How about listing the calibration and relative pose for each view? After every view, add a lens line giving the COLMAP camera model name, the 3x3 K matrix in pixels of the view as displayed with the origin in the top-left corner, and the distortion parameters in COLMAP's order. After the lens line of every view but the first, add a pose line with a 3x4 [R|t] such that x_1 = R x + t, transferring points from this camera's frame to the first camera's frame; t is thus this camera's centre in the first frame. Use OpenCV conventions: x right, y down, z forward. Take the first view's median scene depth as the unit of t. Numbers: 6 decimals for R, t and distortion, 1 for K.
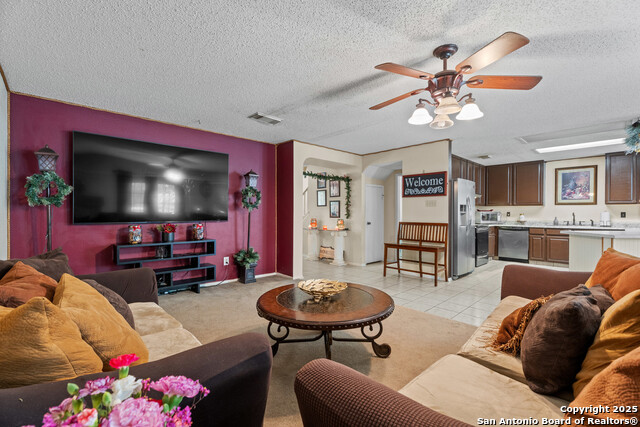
lens RADIAL K [[284.5, 0, 318.6], [0, 284.5, 212.2], [0, 0, 1]] dist [0.033618, 0.000013]
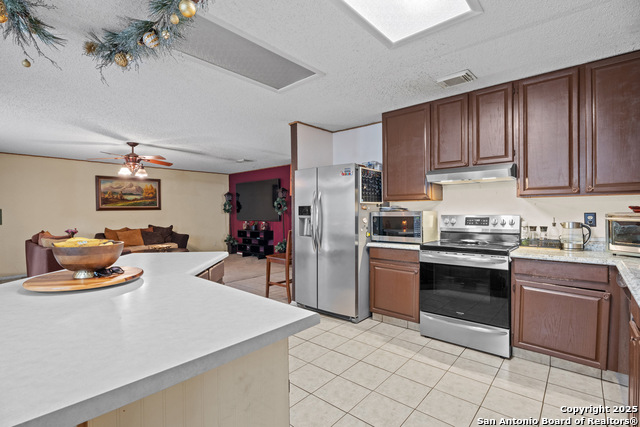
lens RADIAL K [[303.3, 0, 314.2], [0, 303.3, 214.3], [0, 0, 1]] dist [-0.005677, -0.000012]
pose [[0.073668, 0.001414, -0.997282, 1.000600], [0.010782, 0.999939, 0.002215, -0.005983], [0.997225, -0.010916, 0.073649, 0.780015]]
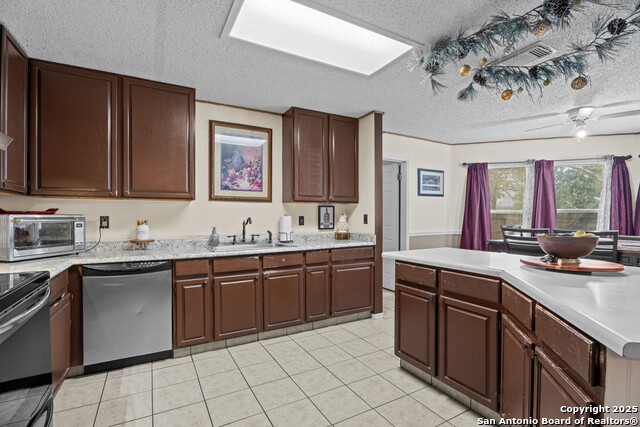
lens RADIAL K [[303.3, 0, 329.4], [0, 303.3, 217.9], [0, 0, 1]] dist [-0.005677, -0.000012]
pose [[0.226008, -0.011465, 0.974058, 0.424714], [-0.001489, 0.999925, 0.012115, -0.004143], [-0.974124, -0.004188, 0.225974, 0.763783]]
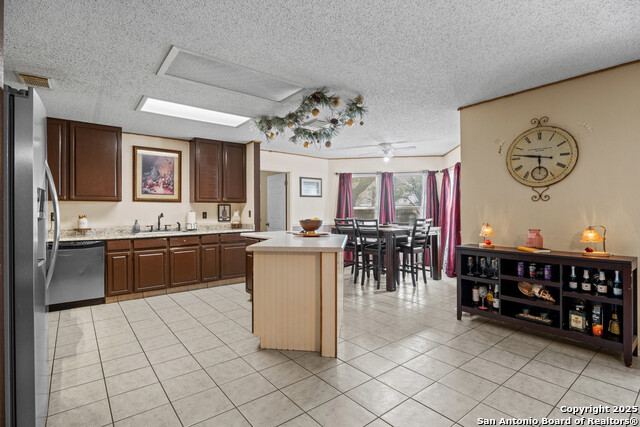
lens RADIAL K [[303.3, 0, 324.9], [0, 303.3, 210.6], [0, 0, 1]] dist [-0.005677, -0.000012]
pose [[0.077734, -0.001290, 0.996973, 0.183026], [0.003632, 0.999993, 0.001011, -0.003656], [-0.996968, 0.003543, 0.077738, 0.557025]]
